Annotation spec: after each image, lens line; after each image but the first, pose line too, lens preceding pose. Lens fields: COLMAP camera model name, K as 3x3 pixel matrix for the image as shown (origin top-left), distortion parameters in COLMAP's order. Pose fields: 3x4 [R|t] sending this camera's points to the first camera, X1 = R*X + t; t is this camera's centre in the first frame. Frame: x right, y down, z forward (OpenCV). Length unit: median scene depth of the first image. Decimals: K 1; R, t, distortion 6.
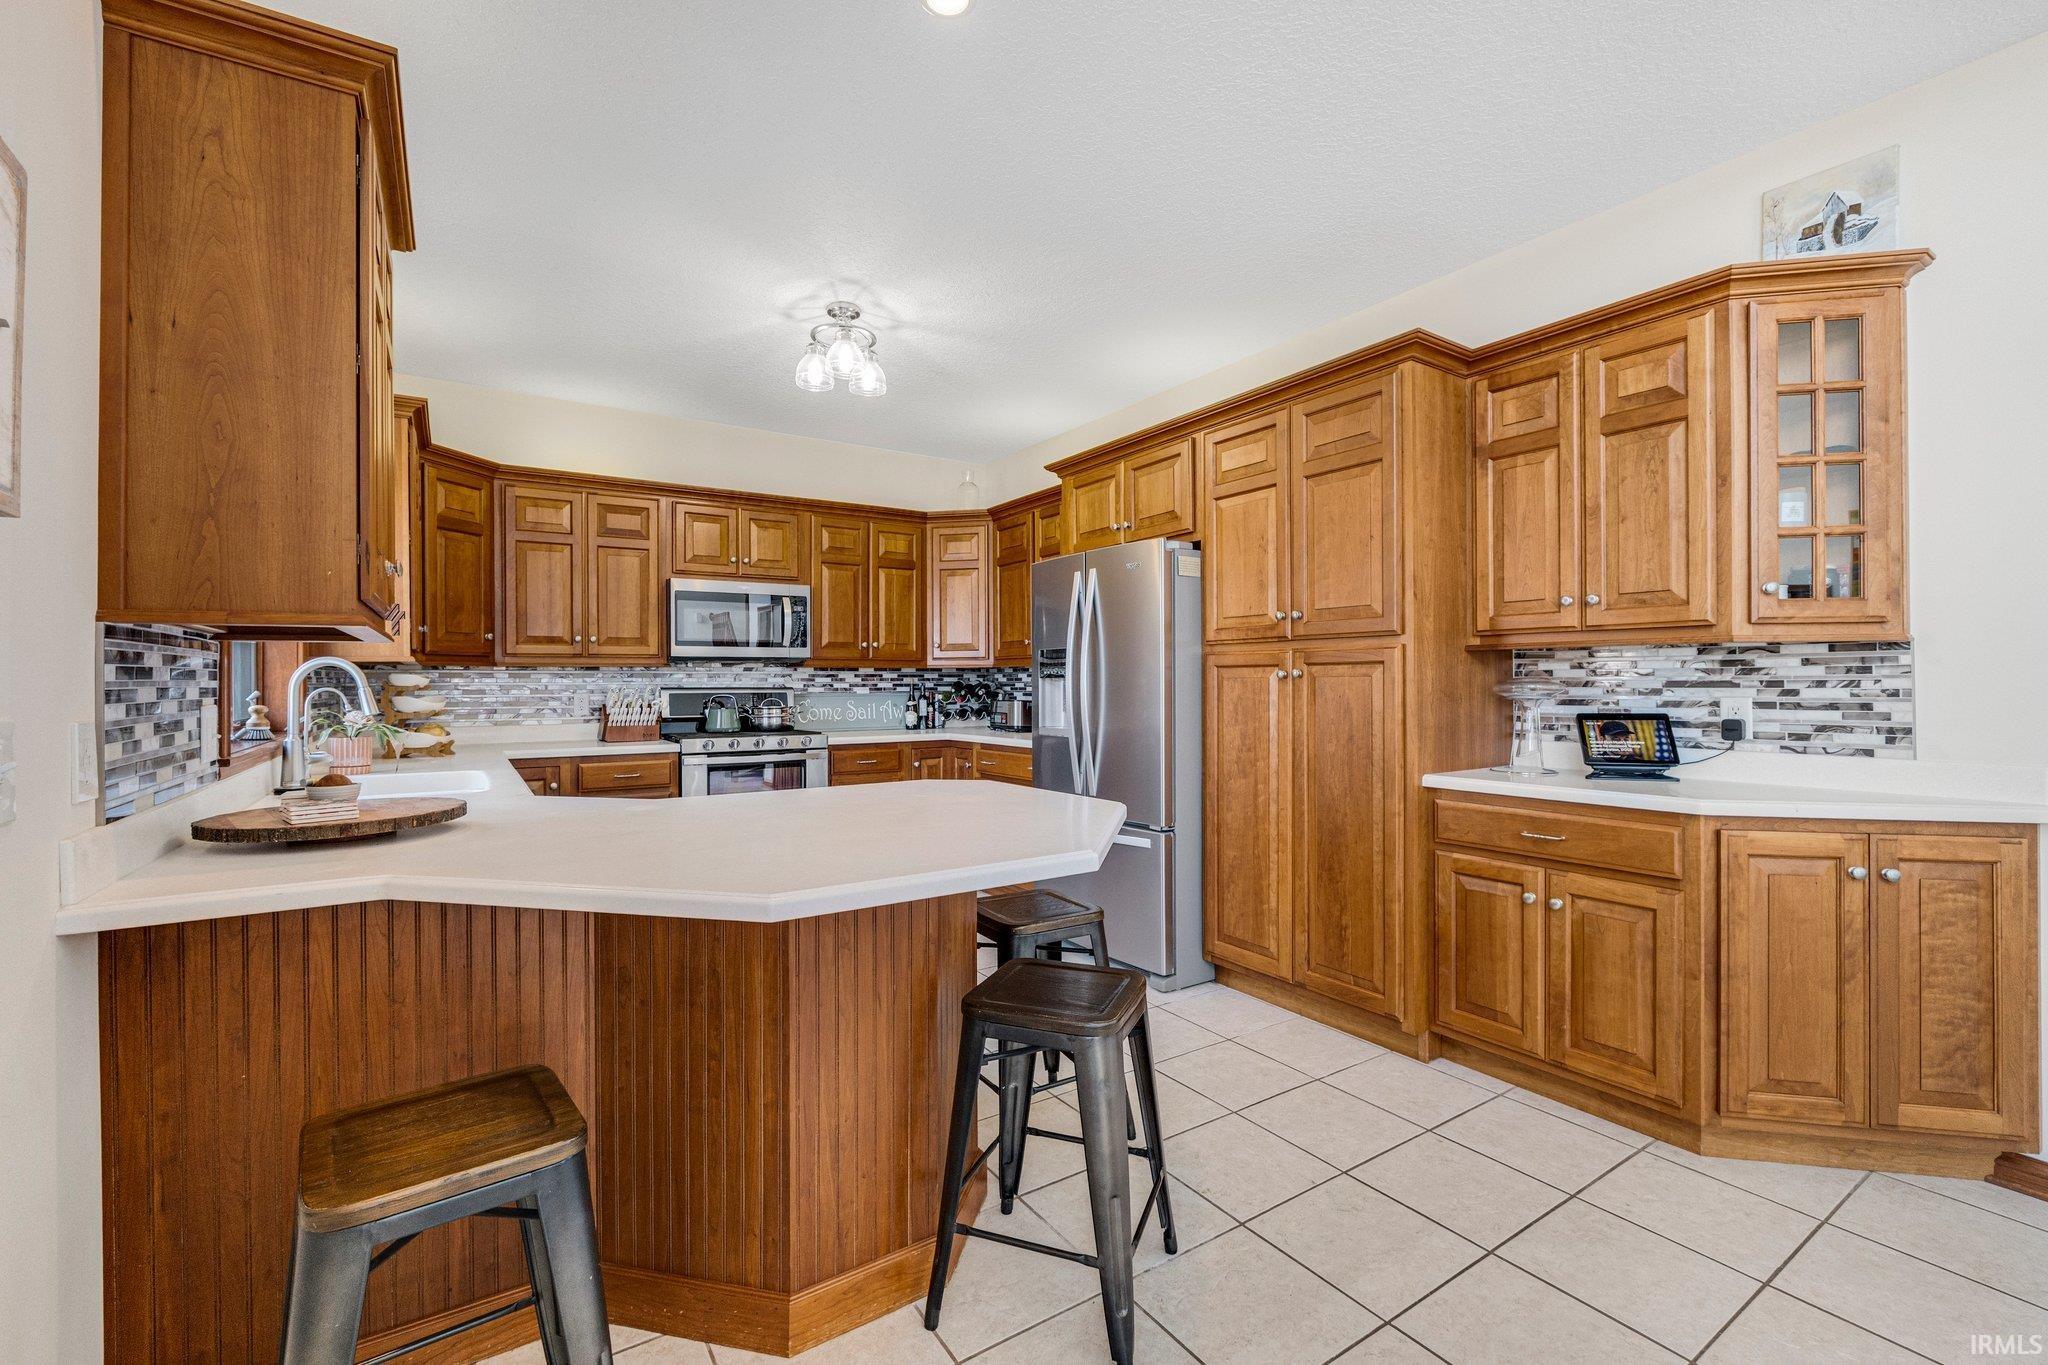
lens RADIAL K [[872.3, 0, 1024.0], [0, 872.3, 682.5], [0, 0, 1]] dist [-0.000487, -0.000452]
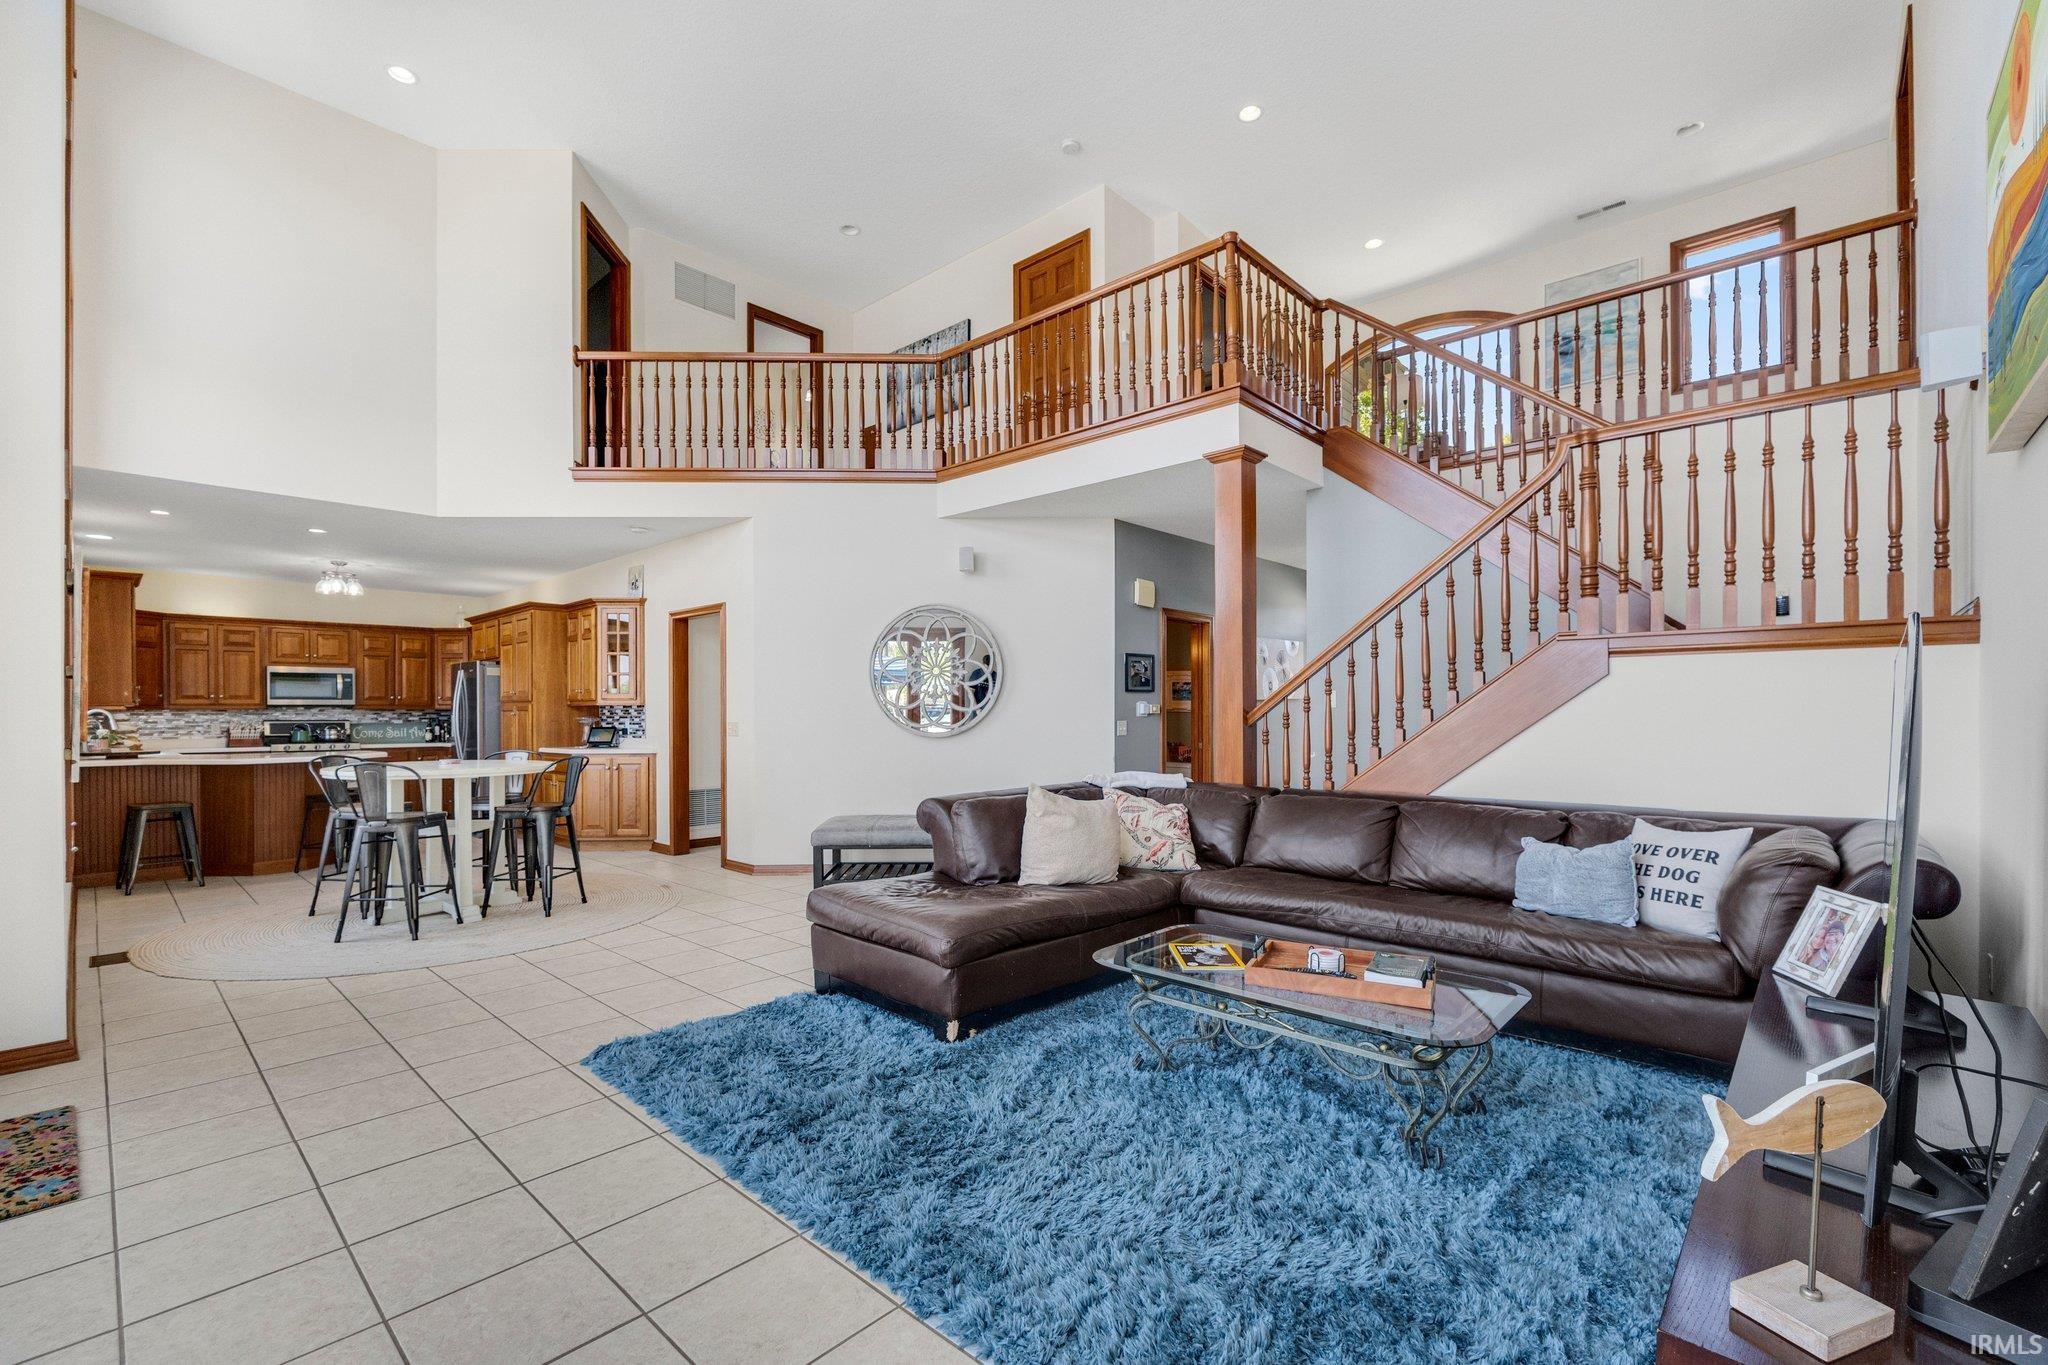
lens RADIAL K [[868.1, 0, 1025.9], [0, 868.1, 718.3], [0, 0, 1]] dist [-0.007152, -0.000288]
pose [[0.968825, -0.003268, 0.247726, 0.802729], [0.002549, 0.999992, 0.003224, -0.000059], [-0.247735, -0.002492, 0.968825, -1.374897]]
